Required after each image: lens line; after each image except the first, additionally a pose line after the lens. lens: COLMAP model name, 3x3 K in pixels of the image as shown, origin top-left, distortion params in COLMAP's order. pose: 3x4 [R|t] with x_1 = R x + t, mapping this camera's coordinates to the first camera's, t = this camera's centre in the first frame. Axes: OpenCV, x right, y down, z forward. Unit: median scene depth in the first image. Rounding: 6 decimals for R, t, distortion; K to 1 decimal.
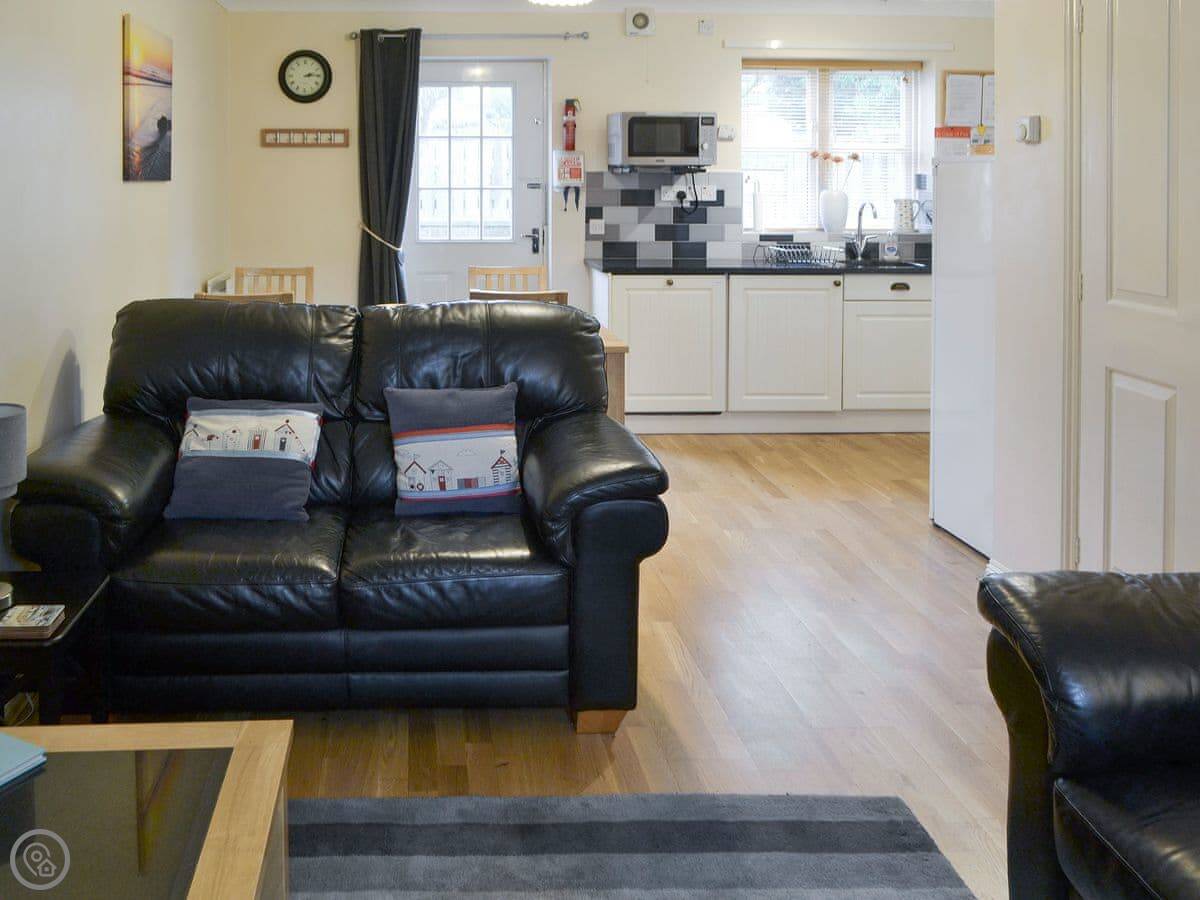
lens RADIAL K [[2803.8, 0, 600.1], [0, 2803.8, 449.8], [0, 0, 1]] dist [-0.028834, 0.000000]
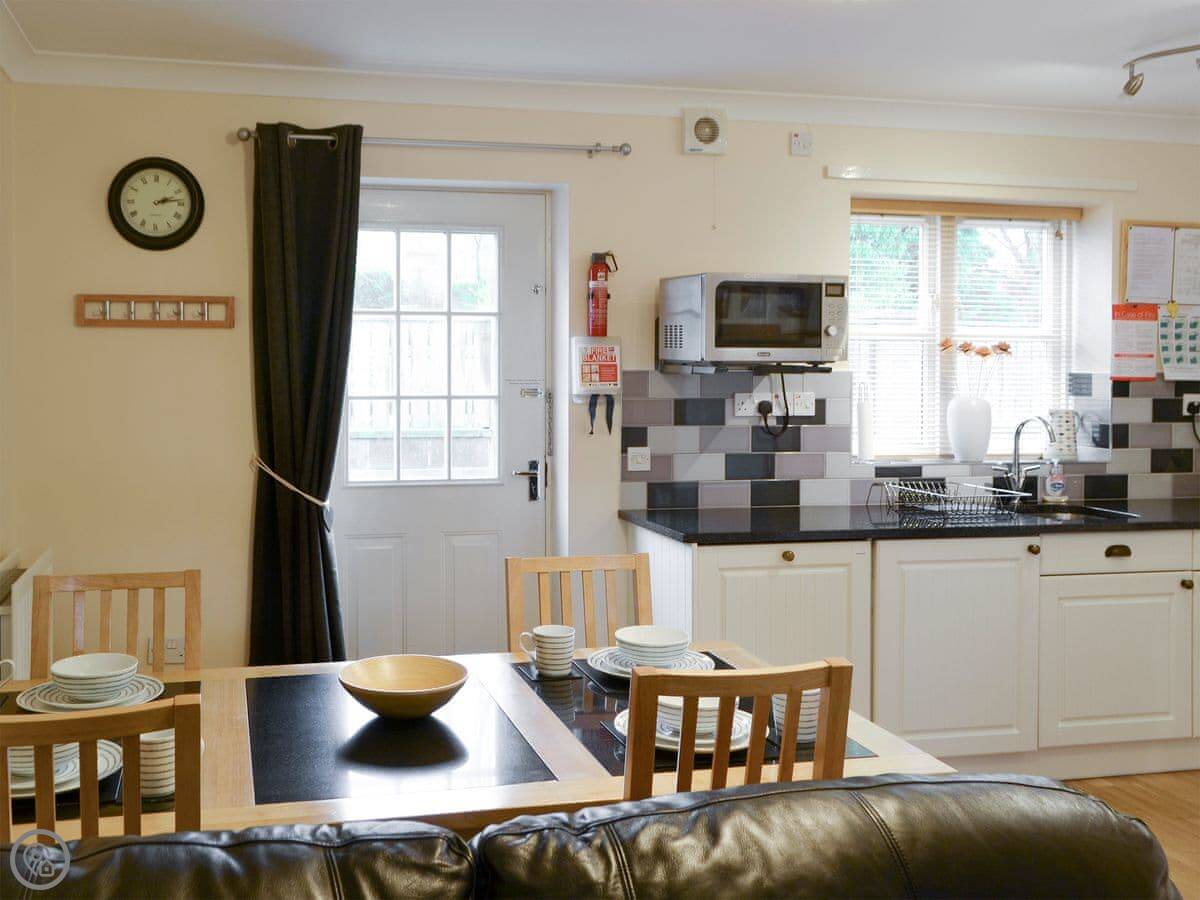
lens RADIAL K [[1696.0, 0, 599.6], [0, 1696.0, 448.9], [0, 0, 1]] dist [0.047791, 0.000000]
pose [[0.979118, -0.007879, 0.203140, -0.086428], [0.015947, 0.999146, -0.038114, -0.067742], [-0.202666, 0.040557, 0.978408, 0.635235]]
